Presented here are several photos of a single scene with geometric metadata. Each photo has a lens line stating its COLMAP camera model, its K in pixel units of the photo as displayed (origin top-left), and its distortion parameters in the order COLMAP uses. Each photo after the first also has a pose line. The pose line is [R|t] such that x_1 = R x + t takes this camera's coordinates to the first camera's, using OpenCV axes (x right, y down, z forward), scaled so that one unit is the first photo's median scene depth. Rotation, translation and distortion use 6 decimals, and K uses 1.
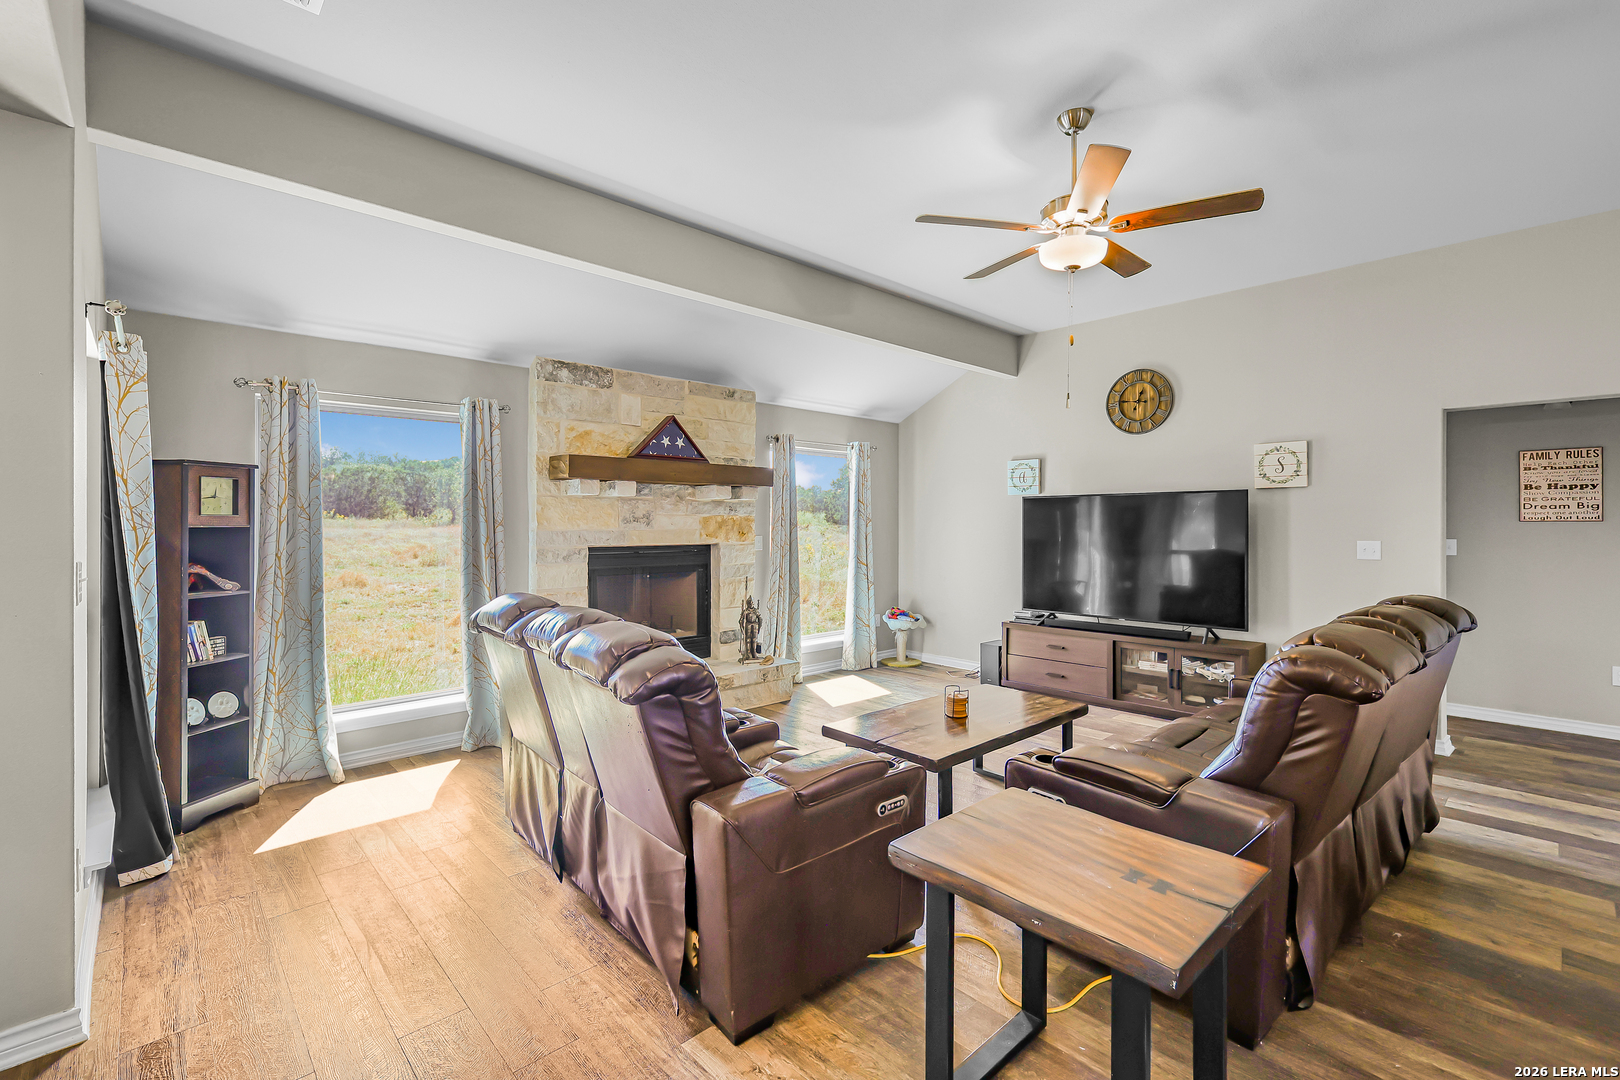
lens RADIAL K [[729.6, 0, 827.5], [0, 729.6, 526.0], [0, 0, 1]] dist [0.003873, 0.001269]
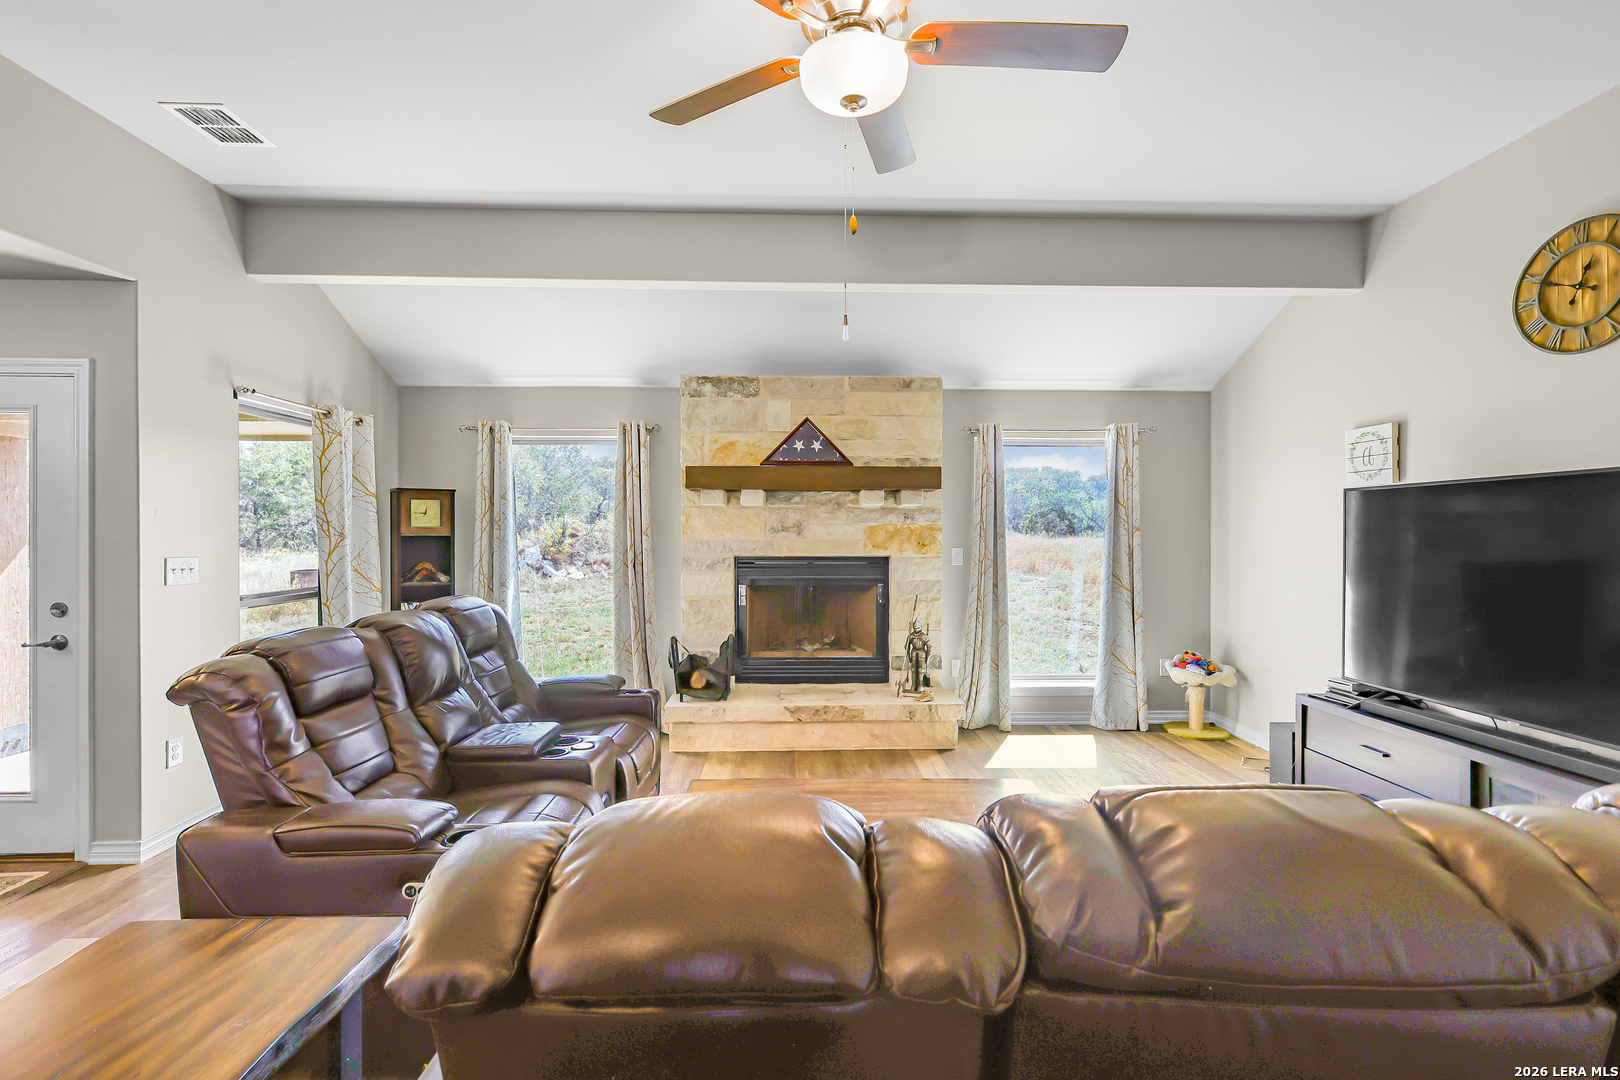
lens RADIAL K [[729.6, 0, 805.7], [0, 729.6, 533.9], [0, 0, 1]] dist [0.003873, 0.001269]
pose [[0.735130, 0.001996, -0.677923, 0.383104], [-0.003019, 0.999995, -0.000329, -0.001923], [0.677919, 0.002288, 0.735133, 0.288476]]
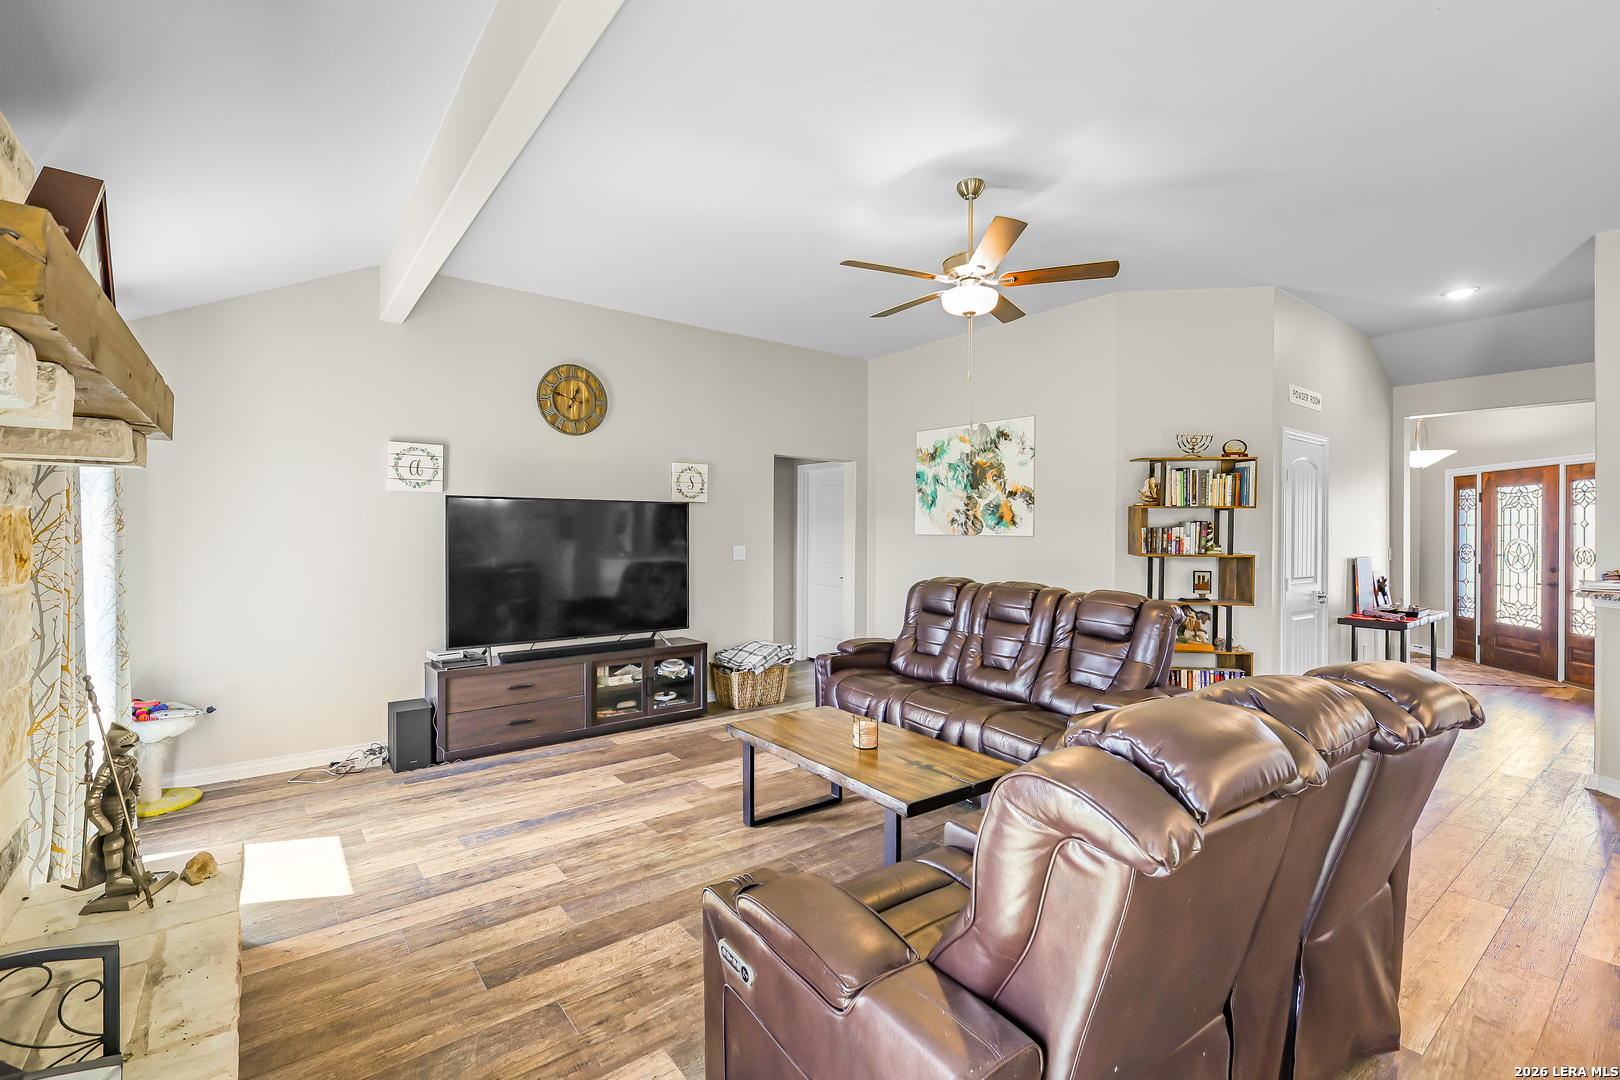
lens RADIAL K [[729.6, 0, 805.7], [0, 729.6, 533.7], [0, 0, 1]] dist [0.003873, 0.001269]
pose [[0.094709, 0.000775, 0.995505, -0.467271], [0.001267, 0.999999, -0.000899, -0.000661], [-0.995504, 0.001346, 0.094708, 0.631197]]
